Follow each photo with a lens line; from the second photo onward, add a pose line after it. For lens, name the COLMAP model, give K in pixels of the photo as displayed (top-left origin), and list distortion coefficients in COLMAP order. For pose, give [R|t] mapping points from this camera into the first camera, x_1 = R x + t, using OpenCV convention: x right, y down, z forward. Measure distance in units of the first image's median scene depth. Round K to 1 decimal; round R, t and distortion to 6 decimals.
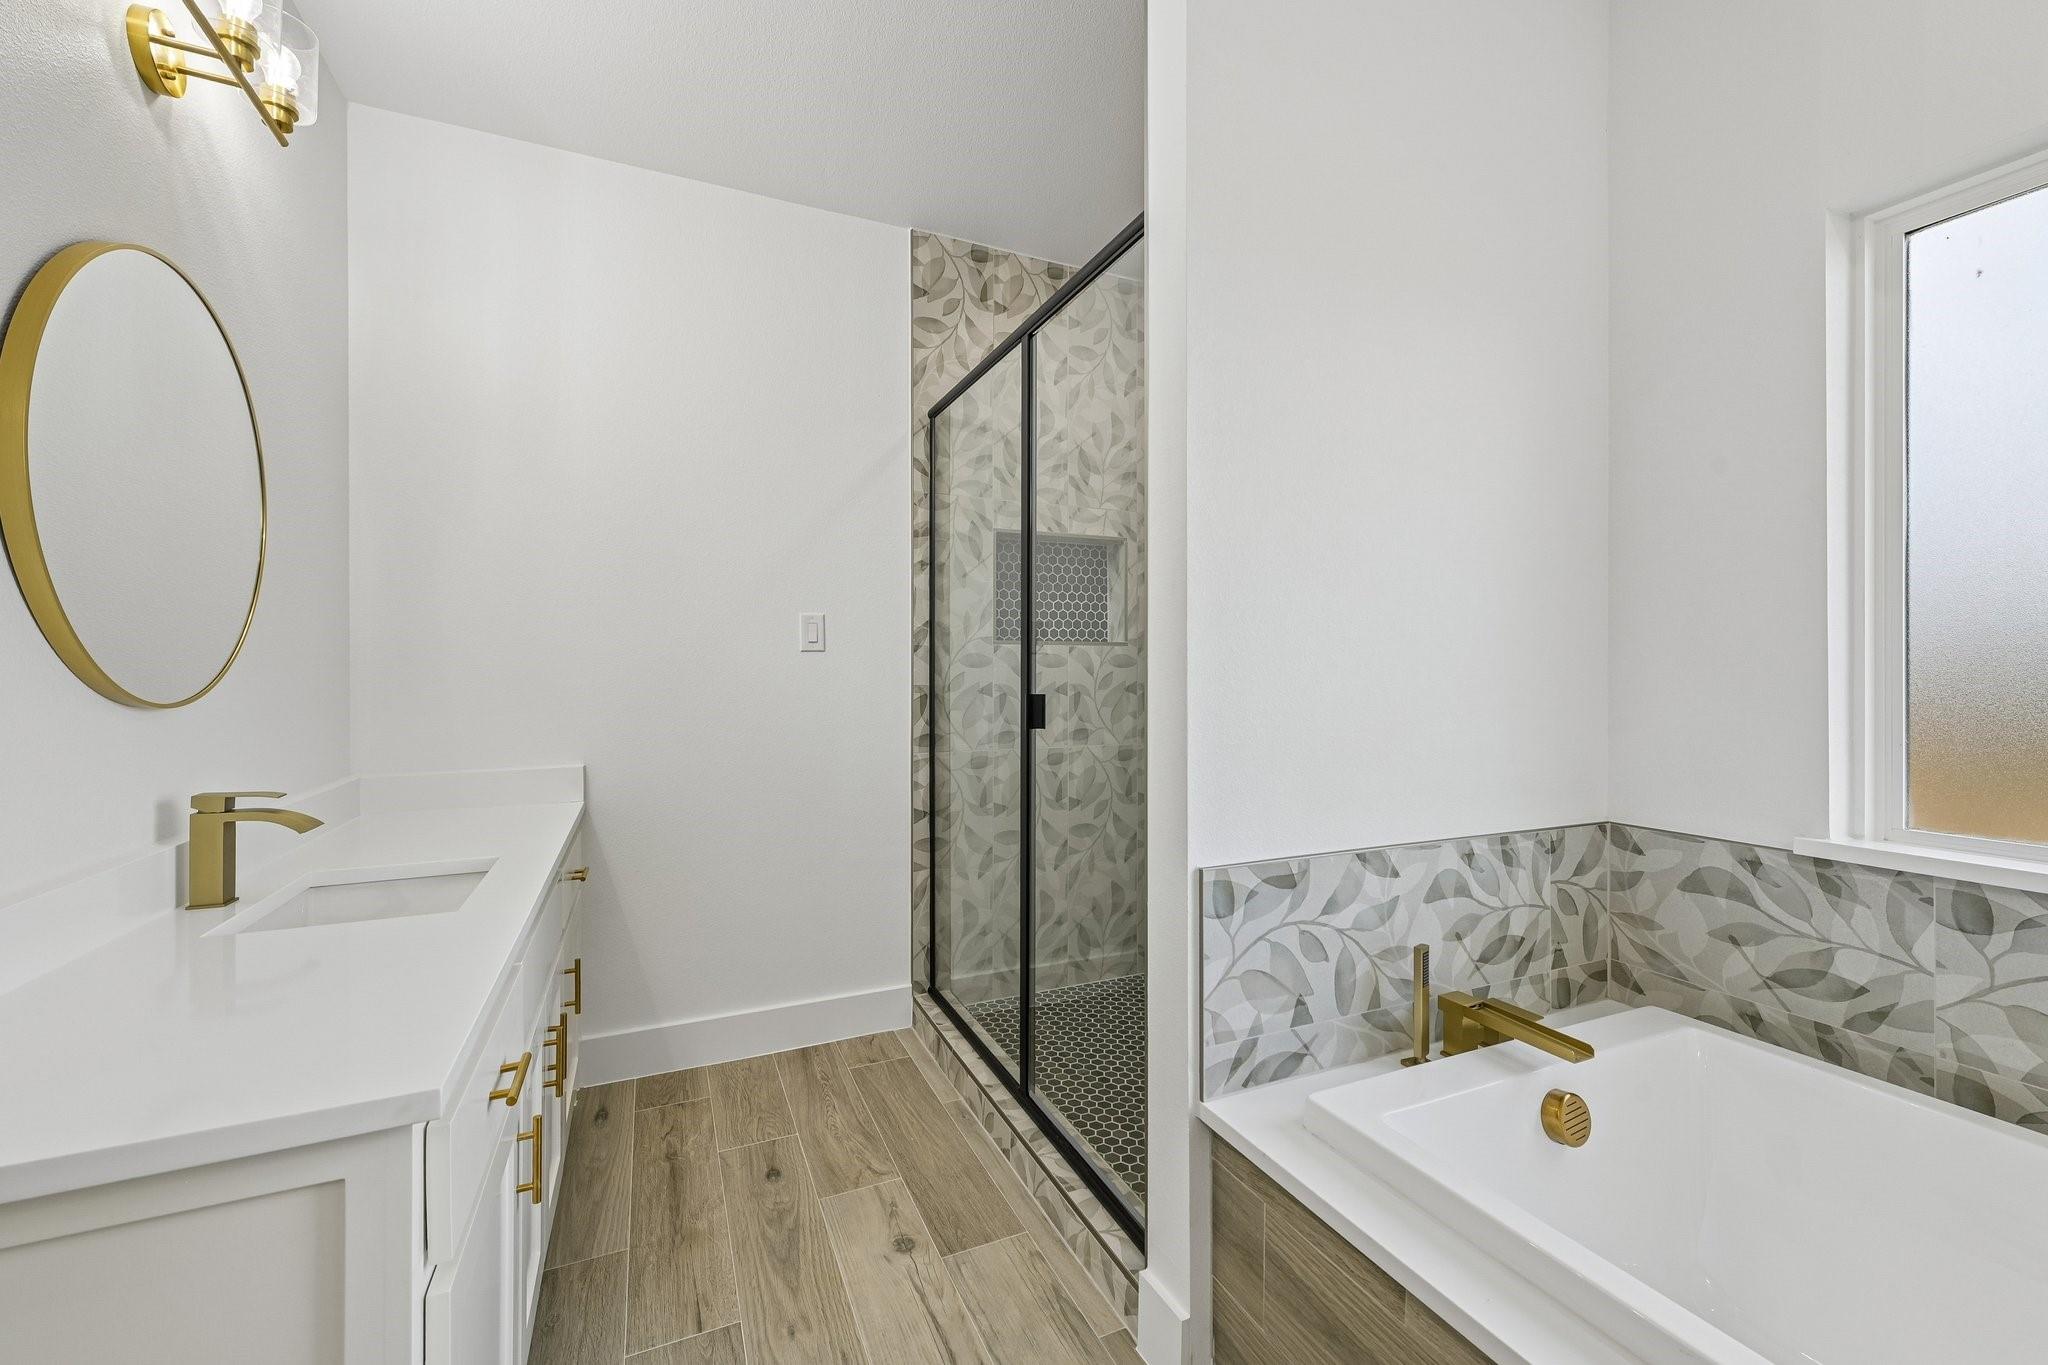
lens RADIAL K [[817.5, 0, 1017.7], [0, 817.5, 675.2], [0, 0, 1]] dist [0.012311, -0.000123]
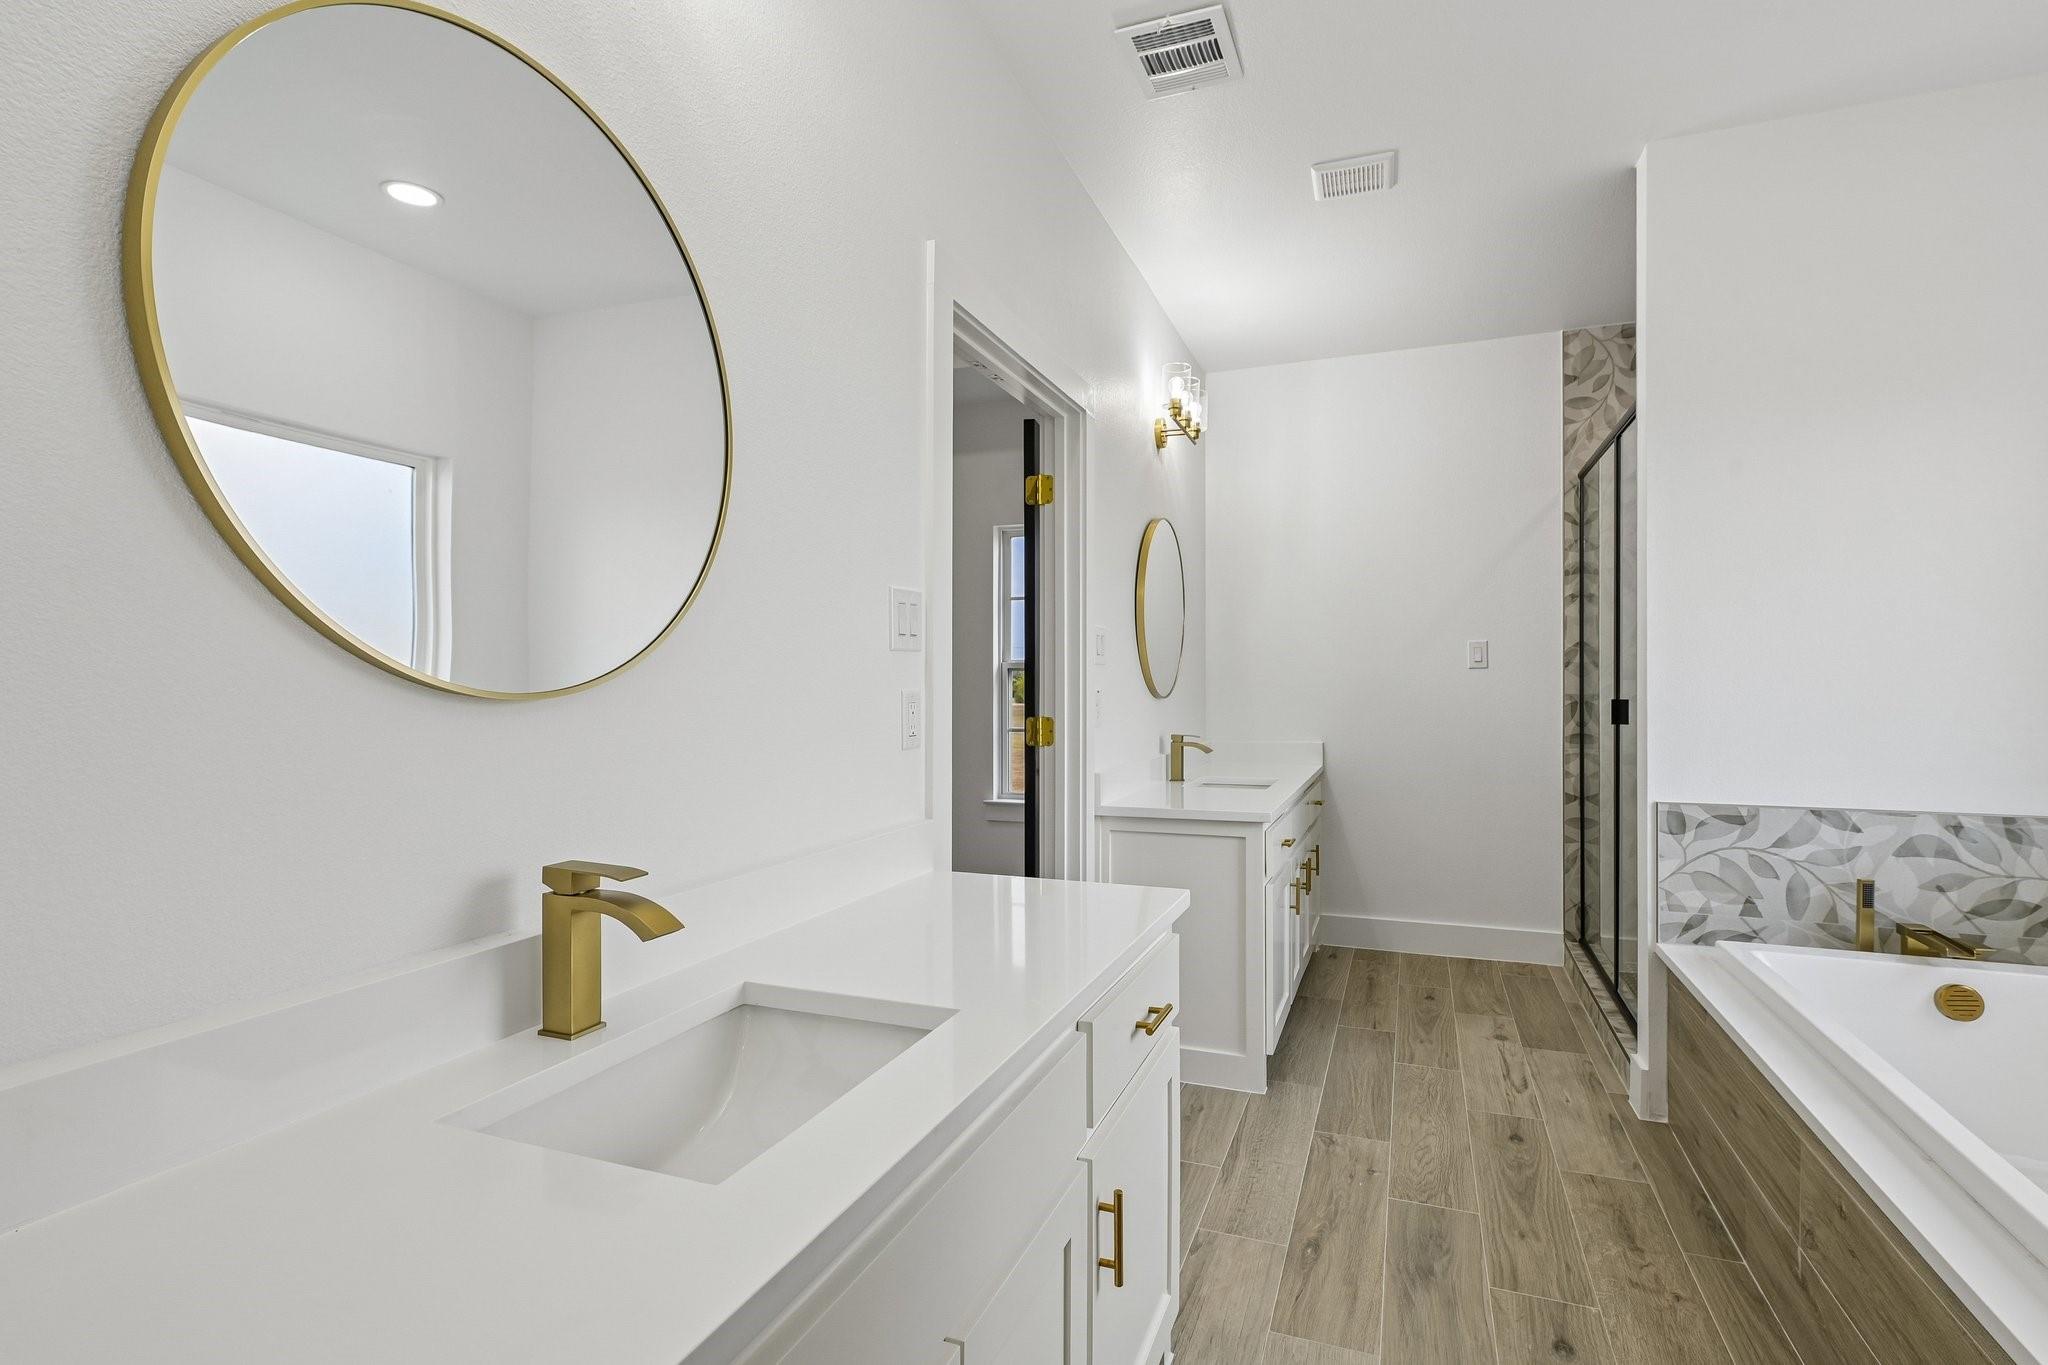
lens RADIAL K [[969.4, 0, 1014.7], [0, 969.4, 680.9], [0, 0, 1]] dist [-0.009899, -0.000057]
pose [[0.688072, -0.003418, -0.725634, 0.431005], [-0.001408, 0.999981, -0.006046, 0.003055], [0.725641, 0.005182, 0.688054, -0.739887]]
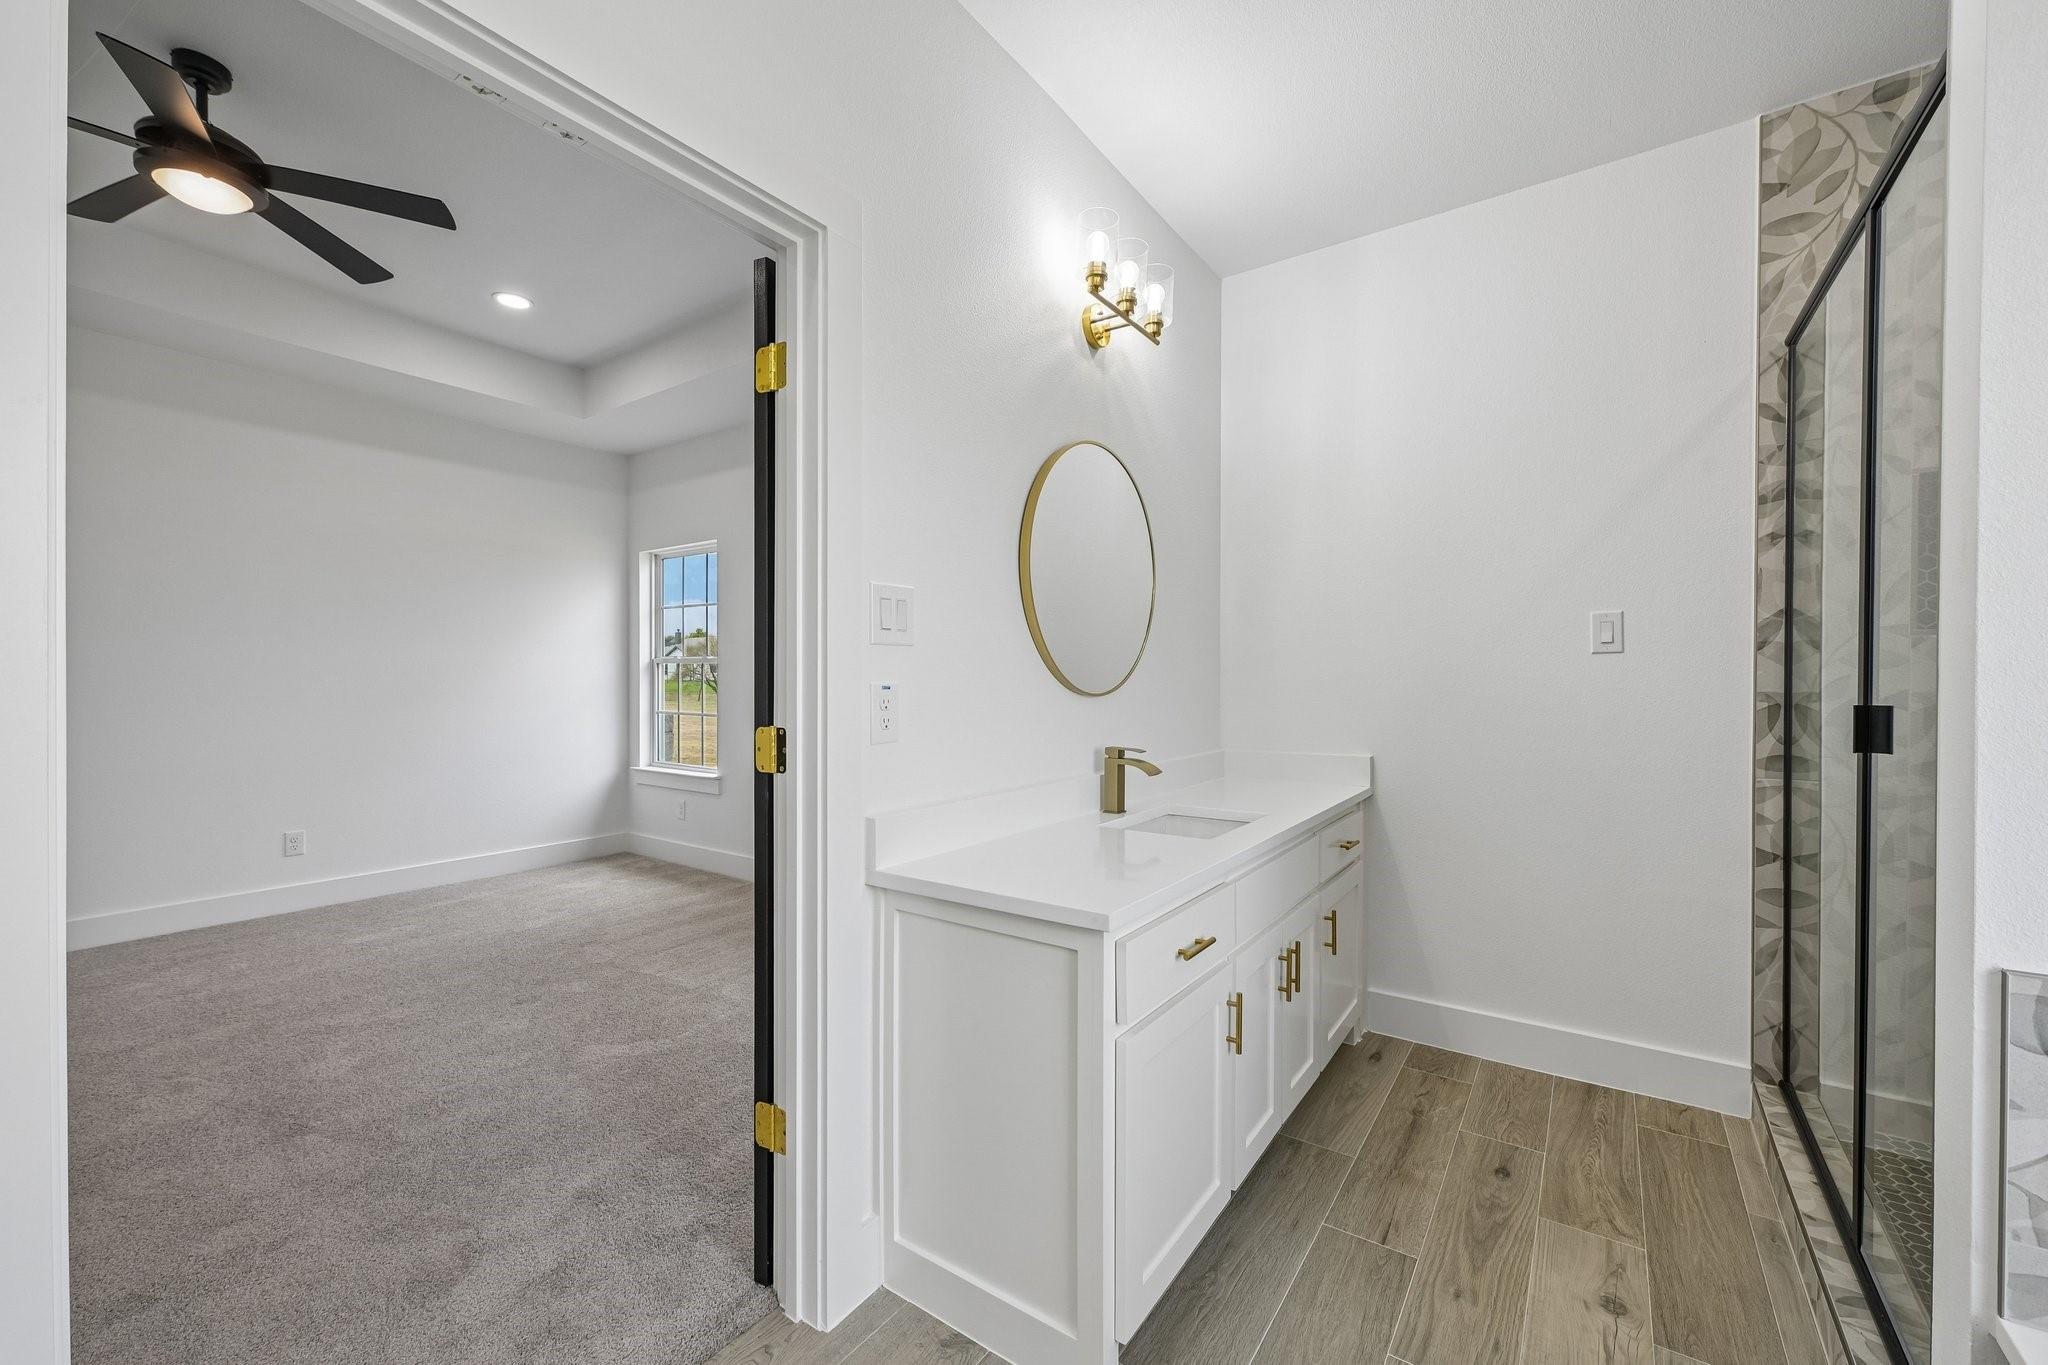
lens RADIAL K [[819.9, 0, 1038.2], [0, 819.9, 683.7], [0, 0, 1]] dist [0.000563, -0.000545]
pose [[0.521035, 0.006885, -0.853508, 0.220516], [-0.001841, 0.999974, 0.006943, 0.000218], [0.853533, -0.002046, 0.521034, -0.009079]]
